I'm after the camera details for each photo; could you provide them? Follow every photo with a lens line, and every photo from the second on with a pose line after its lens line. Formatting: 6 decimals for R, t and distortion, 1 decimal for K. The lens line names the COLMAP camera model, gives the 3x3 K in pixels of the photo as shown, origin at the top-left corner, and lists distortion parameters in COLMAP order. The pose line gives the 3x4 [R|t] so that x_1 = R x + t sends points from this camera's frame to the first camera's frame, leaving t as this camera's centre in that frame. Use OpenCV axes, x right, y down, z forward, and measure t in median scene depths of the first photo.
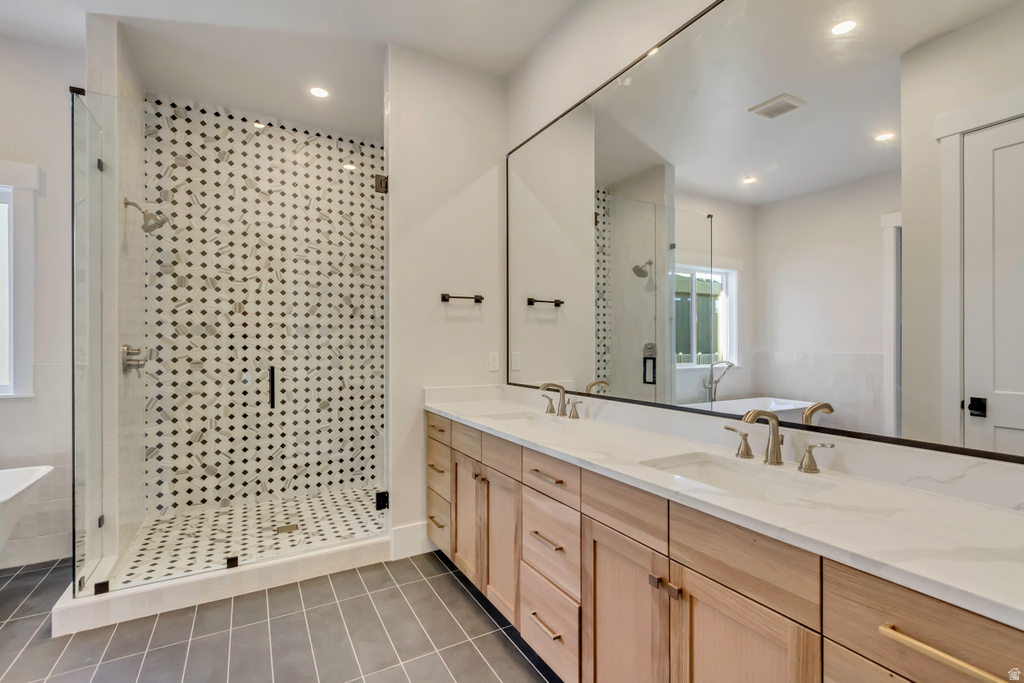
lens RADIAL K [[467.6, 0, 514.1], [0, 467.6, 343.3], [0, 0, 1]] dist [-0.000790, -0.000145]
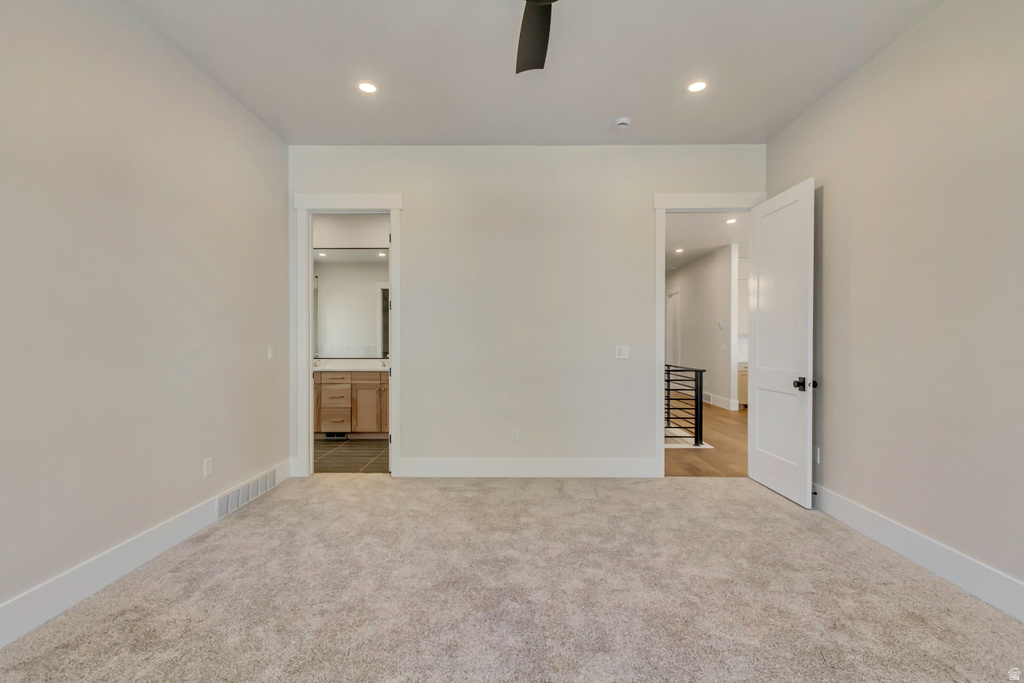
lens RADIAL K [[467.6, 0, 514.1], [0, 467.6, 343.3], [0, 0, 1]] dist [-0.000790, -0.000145]
pose [[0.512719, -0.001468, 0.858555, -0.943557], [-0.003669, 0.999986, 0.003901, 0.005999], [-0.858549, -0.005150, 0.512706, -0.804154]]
